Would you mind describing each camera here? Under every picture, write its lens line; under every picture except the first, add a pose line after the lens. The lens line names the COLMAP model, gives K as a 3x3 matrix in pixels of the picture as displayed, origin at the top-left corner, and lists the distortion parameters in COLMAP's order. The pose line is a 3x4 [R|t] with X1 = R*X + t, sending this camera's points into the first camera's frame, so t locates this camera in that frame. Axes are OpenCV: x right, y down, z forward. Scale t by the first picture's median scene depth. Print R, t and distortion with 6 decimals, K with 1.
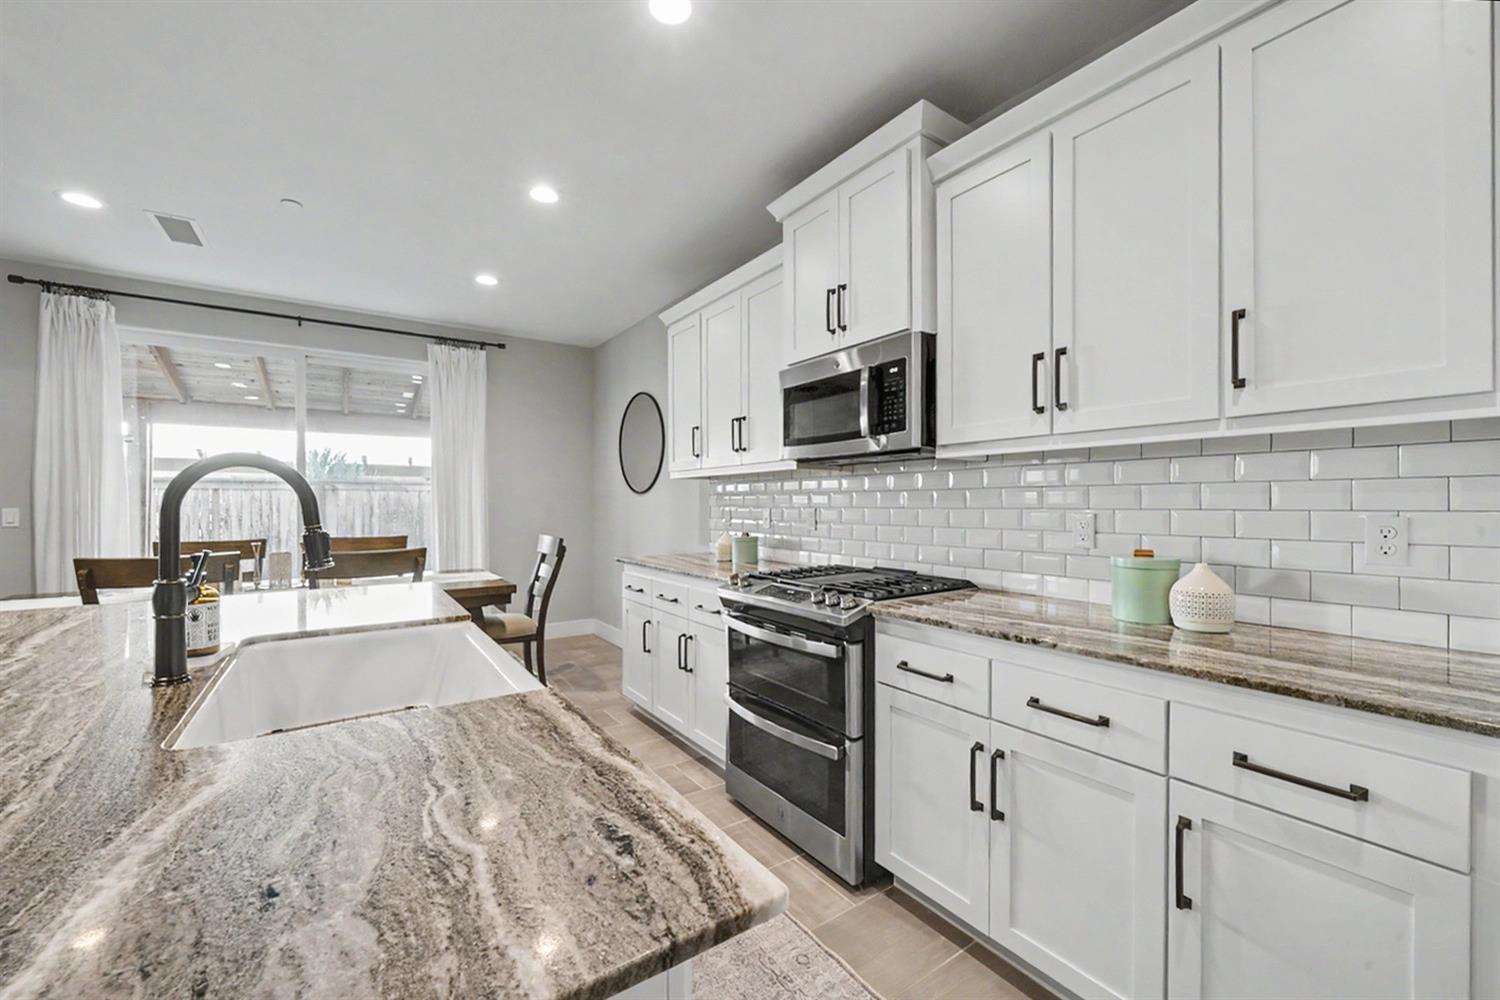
lens RADIAL K [[599.4, 0, 734.6], [0, 599.4, 499.8], [0, 0, 1]] dist [-0.003665, 0.000905]
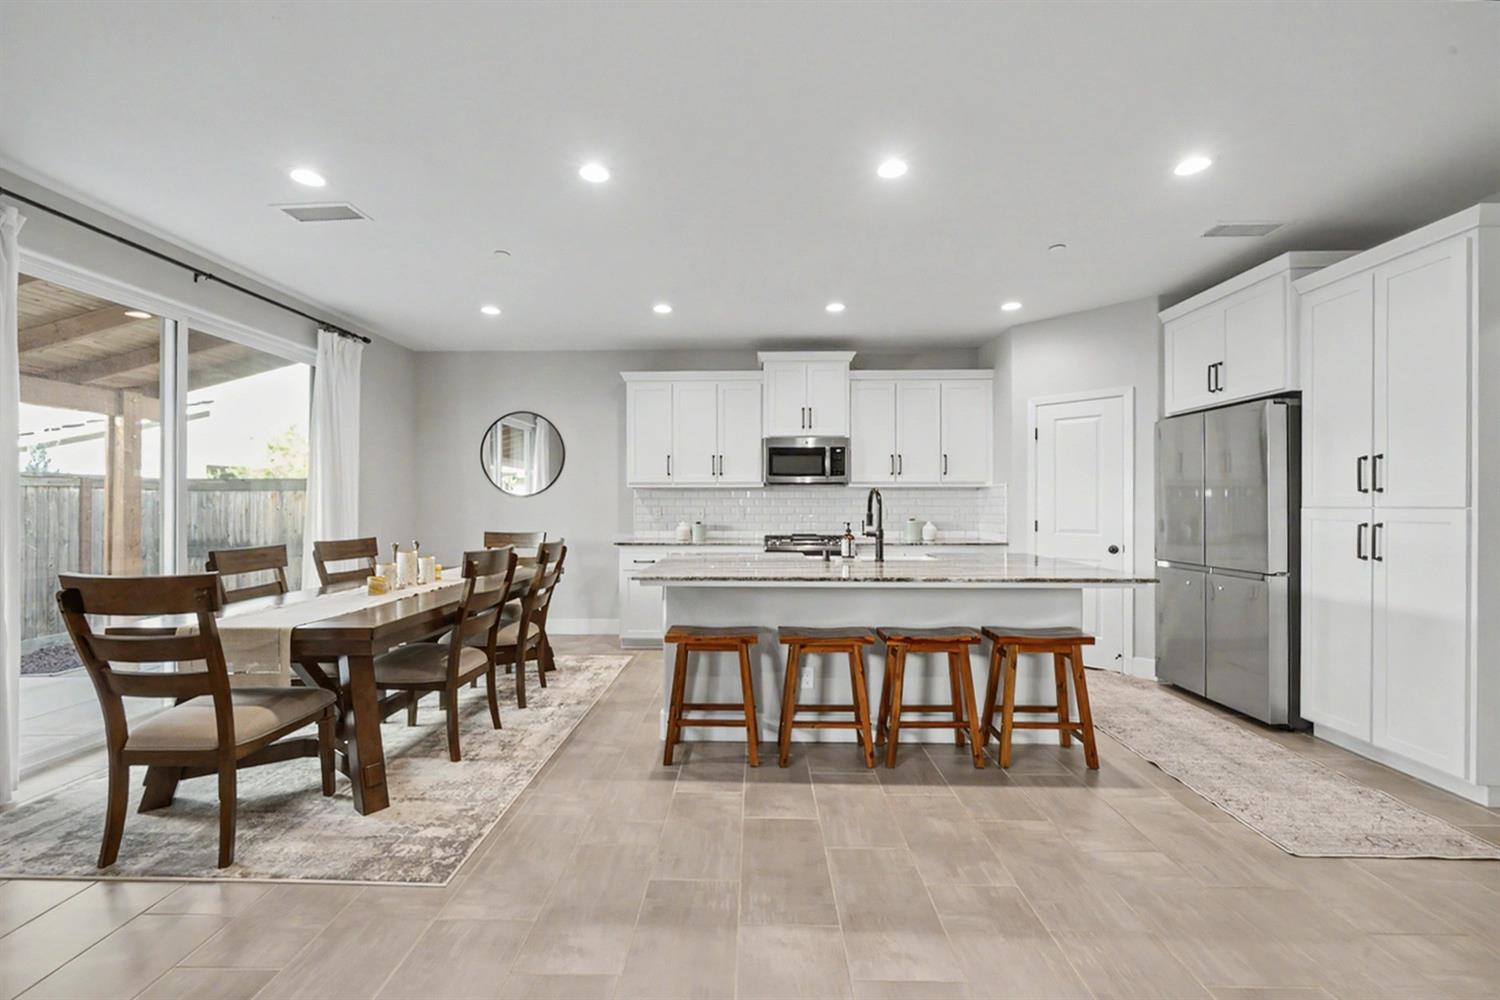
lens RADIAL K [[599.4, 0, 741.1], [0, 599.4, 506.1], [0, 0, 1]] dist [-0.003665, 0.000905]
pose [[0.579148, -0.000716, 0.815222, -1.787054], [-0.004294, 0.999983, 0.003929, 0.003719], [-0.815211, -0.005776, 0.579135, -0.096648]]
